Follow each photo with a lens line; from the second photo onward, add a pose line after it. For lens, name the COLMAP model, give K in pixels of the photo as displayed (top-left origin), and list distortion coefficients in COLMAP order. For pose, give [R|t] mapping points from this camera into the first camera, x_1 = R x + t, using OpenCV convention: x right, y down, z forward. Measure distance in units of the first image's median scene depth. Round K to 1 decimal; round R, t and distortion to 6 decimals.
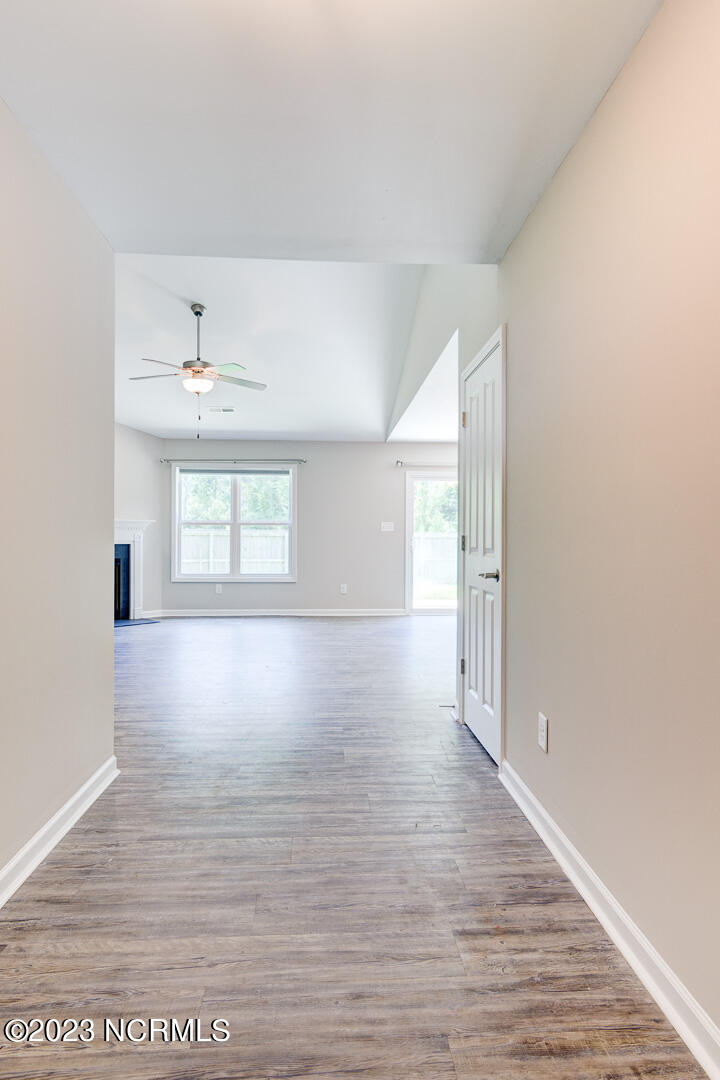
lens RADIAL K [[577.4, 0, 360.0], [0, 577.4, 540.0], [0, 0, 1]] dist [0.002893, 0.000924]
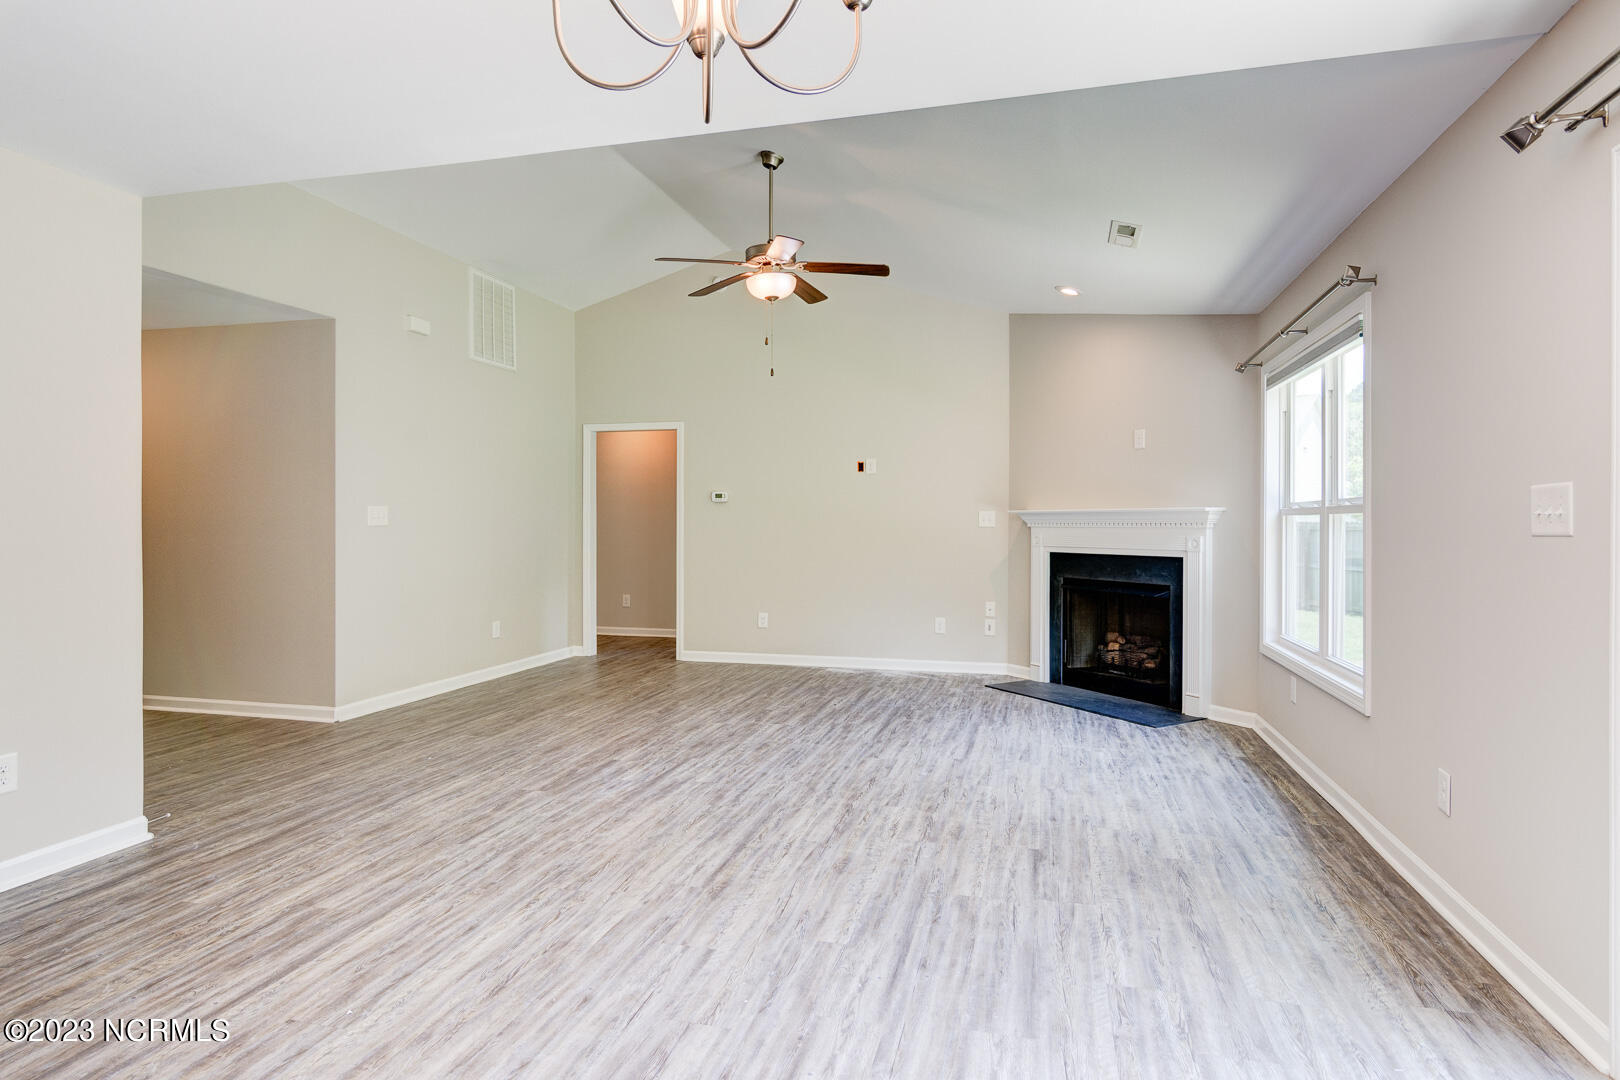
lens RADIAL K [[866.0, 0, 810.0], [0, 866.0, 540.0], [0, 0, 1]] dist [0.002893, 0.000924]
pose [[-0.306956, 0.015466, -0.951598, 0.371775], [-0.008748, 0.999780, 0.019070, -0.017906], [0.951684, 0.014178, -0.306753, 0.882992]]
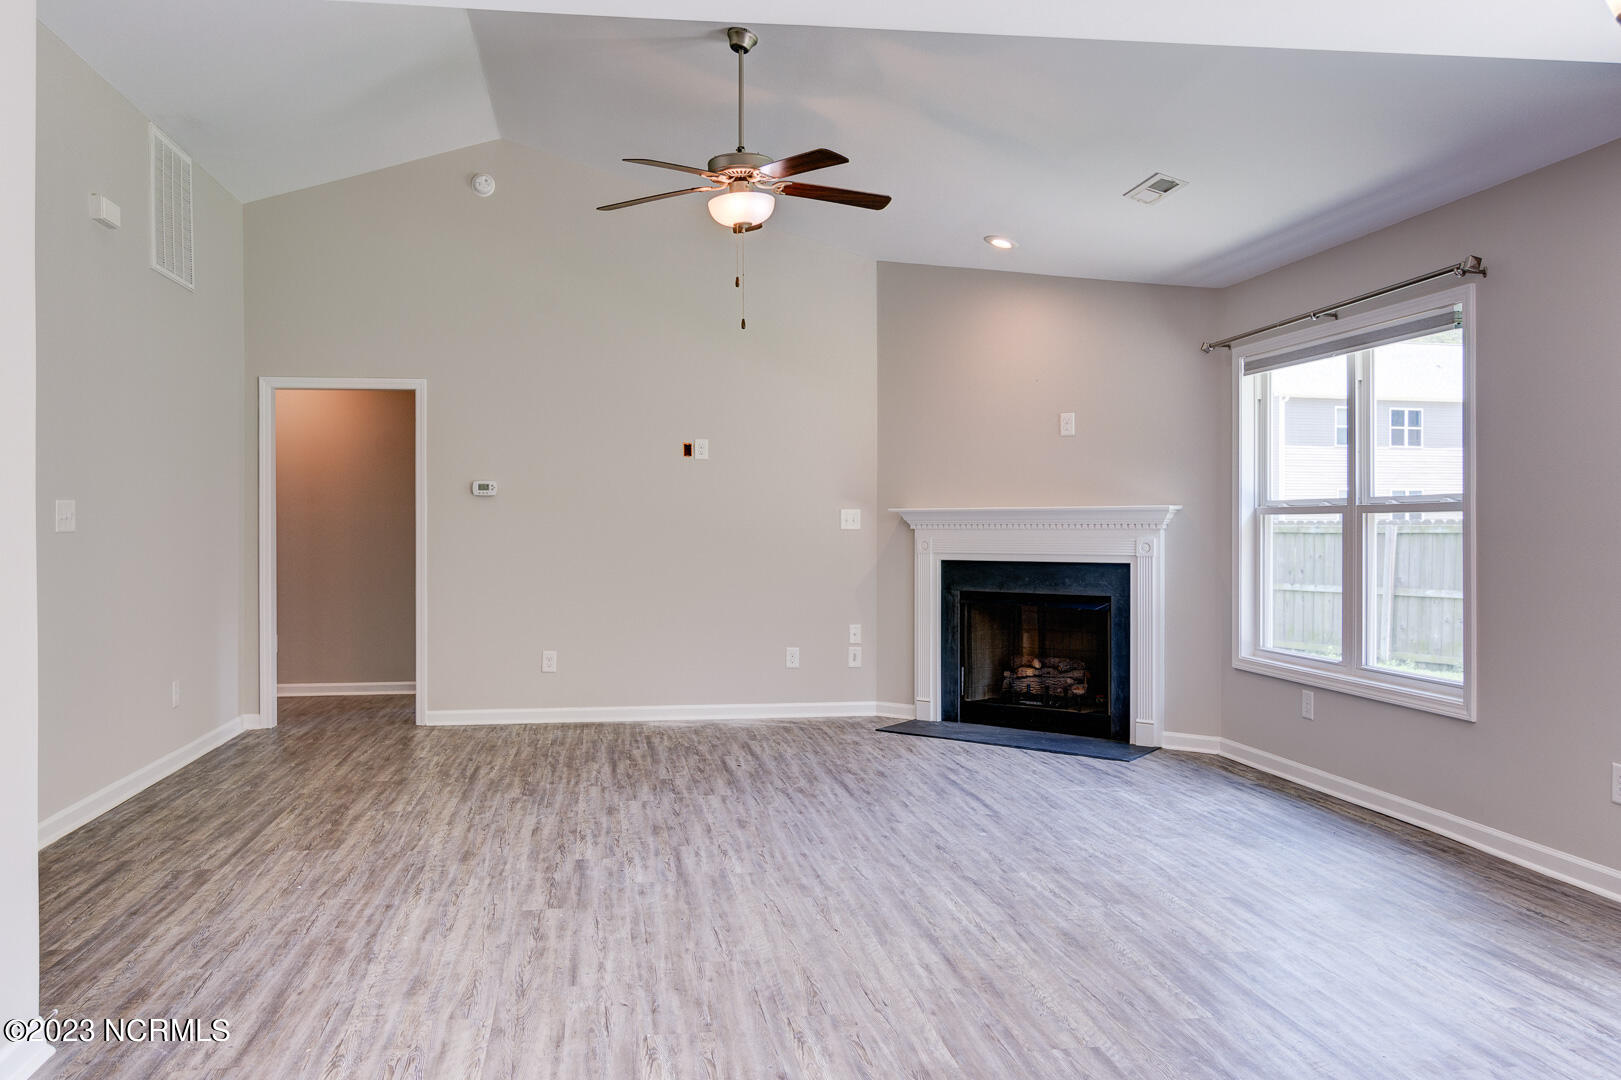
lens RADIAL K [[1195.7, 0, 731.8], [0, 1195.7, 551.7], [0, 0, 1]] dist [0.003135, 0.000039]
pose [[0.059611, 0.018839, -0.998044, 0.428292], [-0.004127, 0.999818, 0.018626, -0.015616], [0.998213, 0.003009, 0.059678, 0.630548]]
